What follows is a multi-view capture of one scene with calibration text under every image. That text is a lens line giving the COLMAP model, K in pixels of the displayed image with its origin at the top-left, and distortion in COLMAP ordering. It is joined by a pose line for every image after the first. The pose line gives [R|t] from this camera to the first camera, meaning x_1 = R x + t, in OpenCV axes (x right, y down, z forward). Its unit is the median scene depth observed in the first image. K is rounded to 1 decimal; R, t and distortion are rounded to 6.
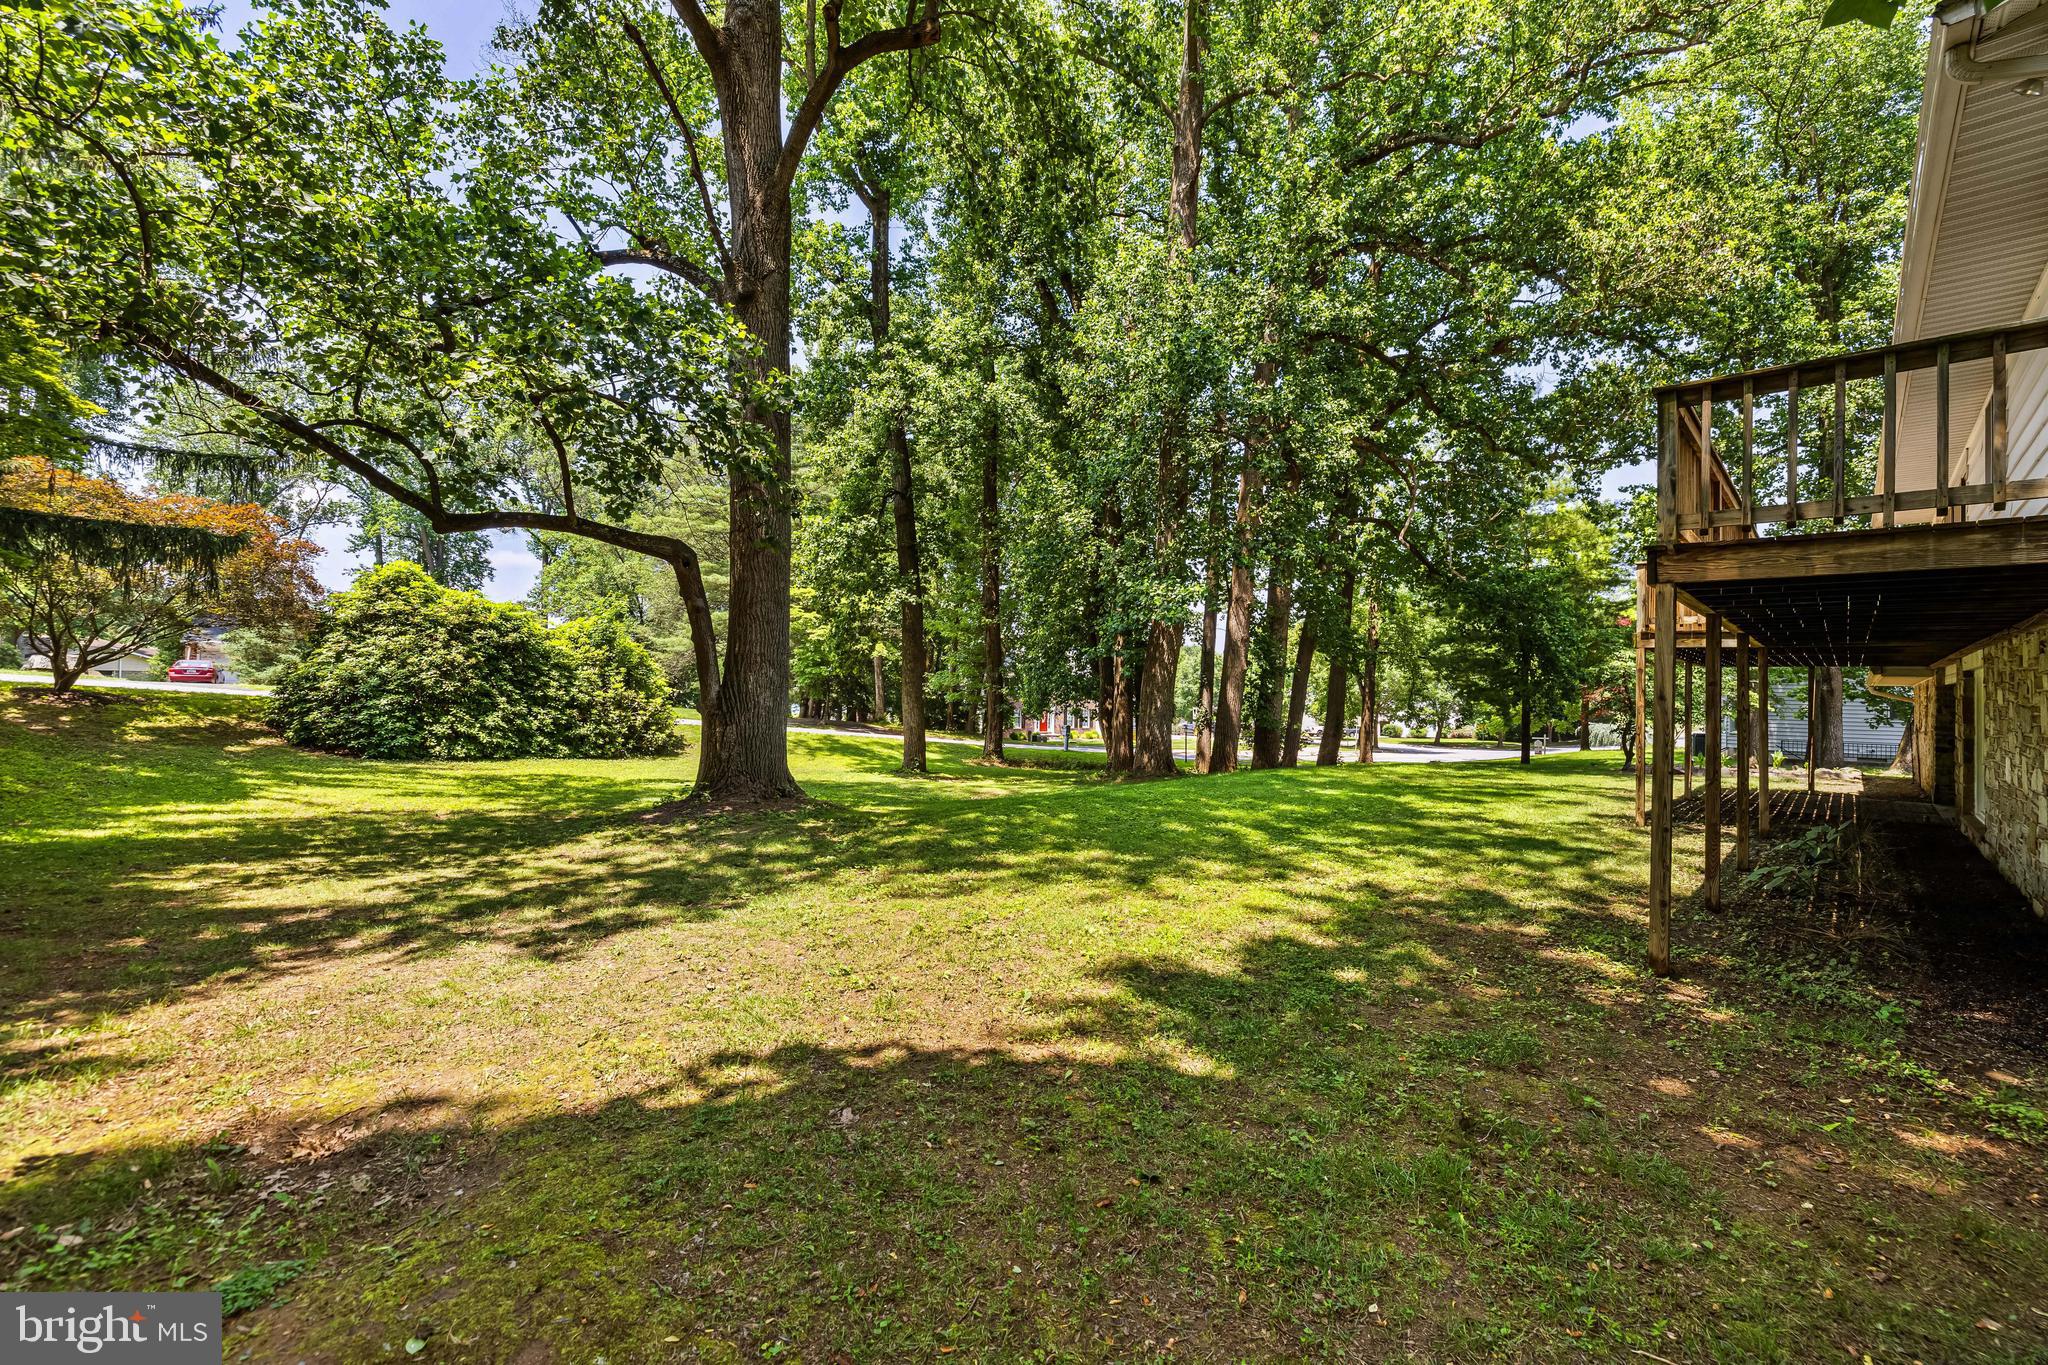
lens RADIAL K [[866.8, 0, 1017.6], [0, 866.8, 681.3], [0, 0, 1]] dist [-0.012670, 0.008228]
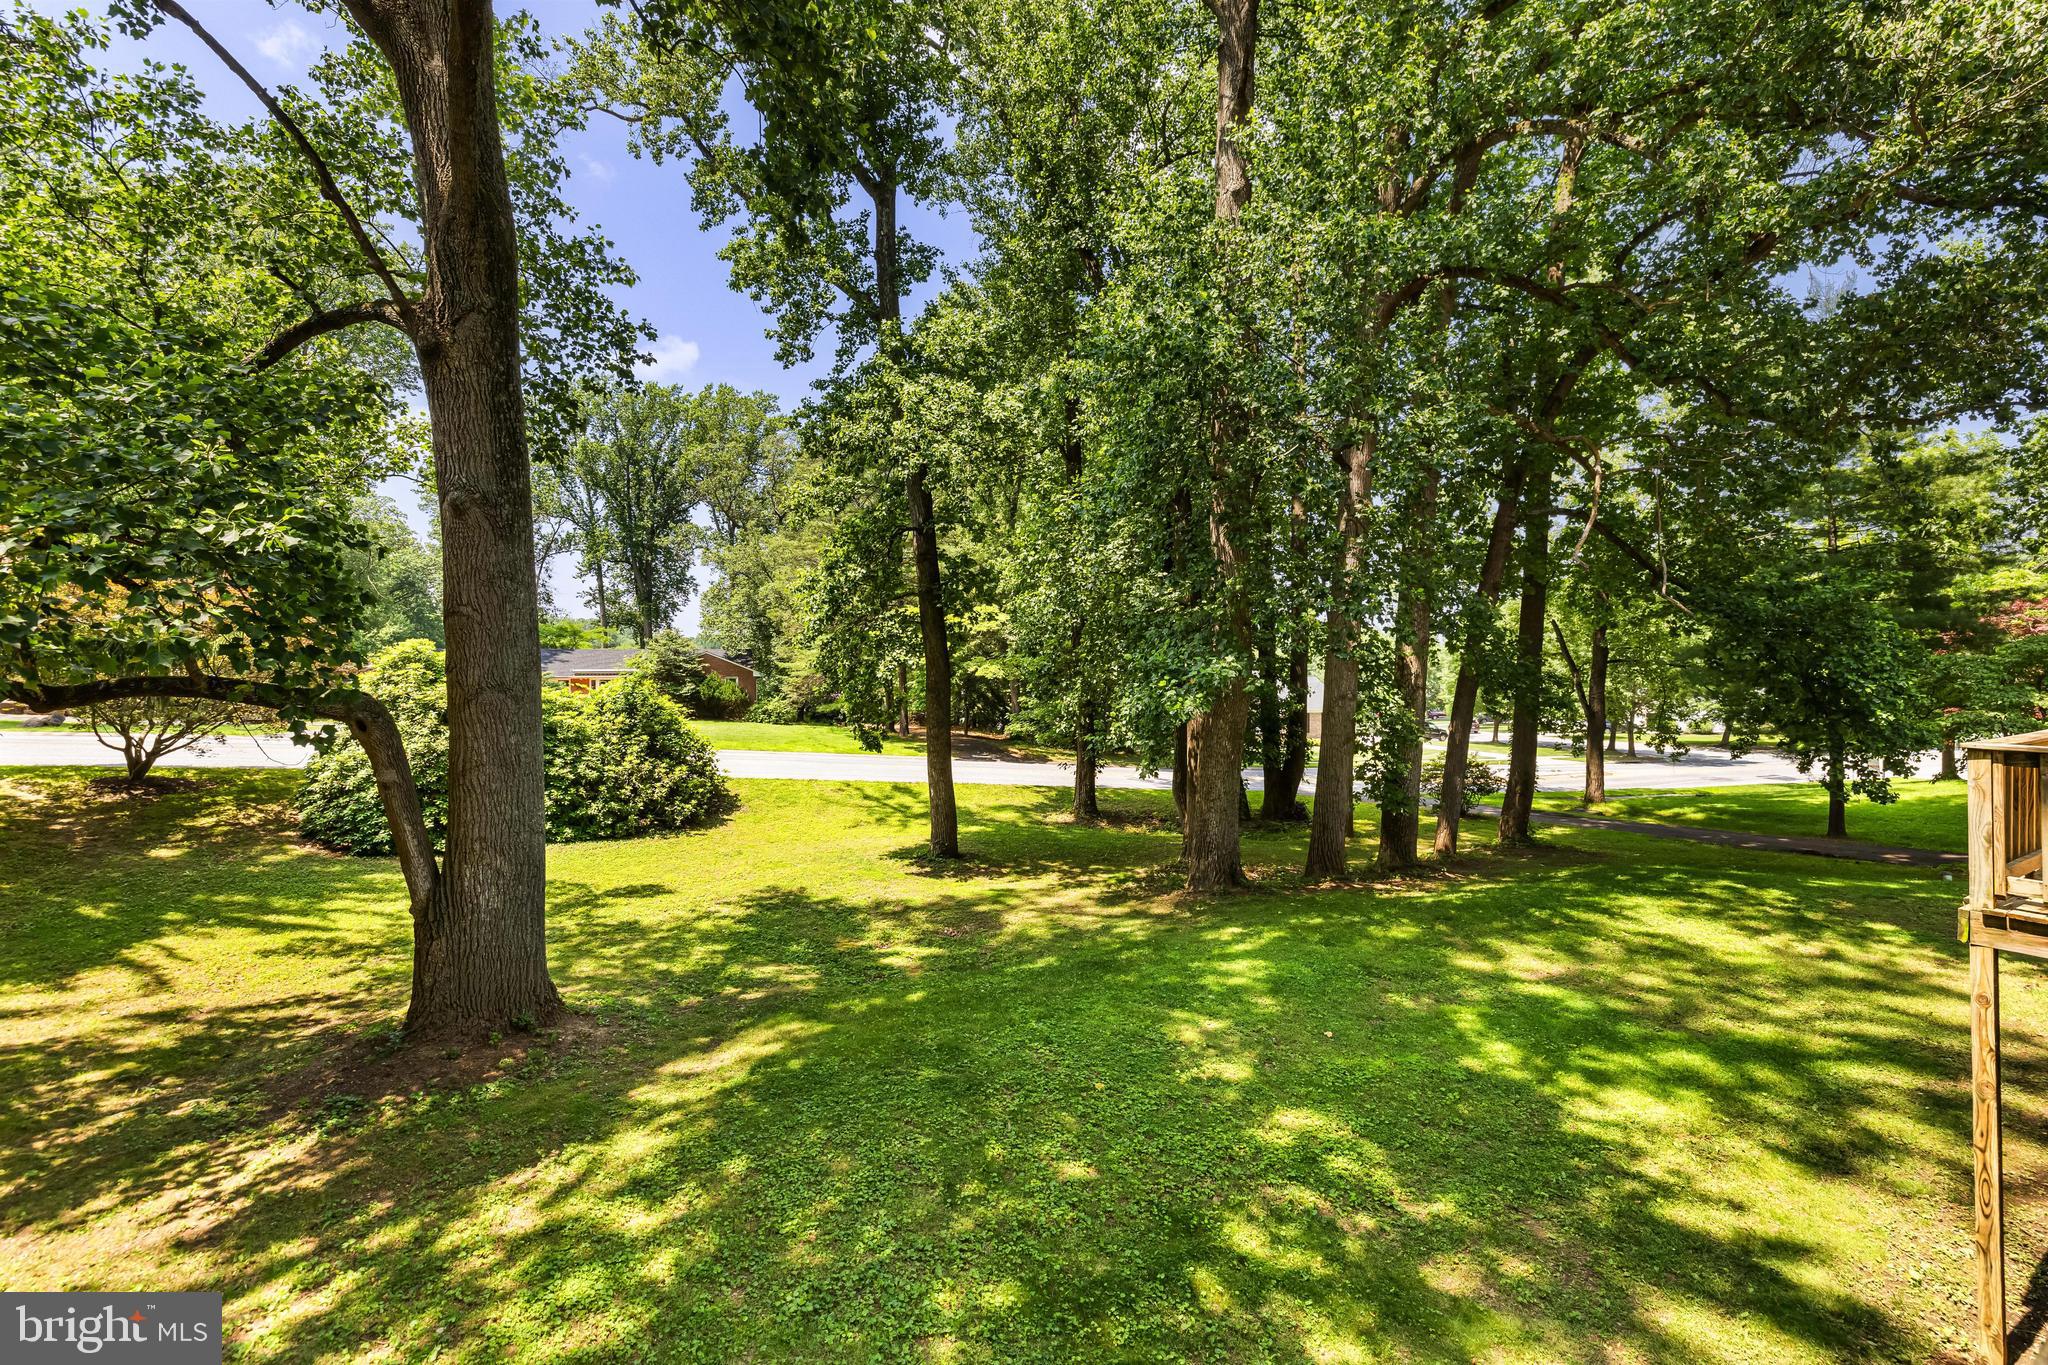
lens RADIAL K [[861.1, 0, 1009.2], [0, 861.1, 663.8], [0, 0, 1]] dist [0.001972, 0.001084]
pose [[0.968231, -0.027859, -0.248501, 0.163089], [0.028773, 0.999586, 0.000043, -0.085394], [0.248397, -0.007192, 0.968632, 0.213157]]
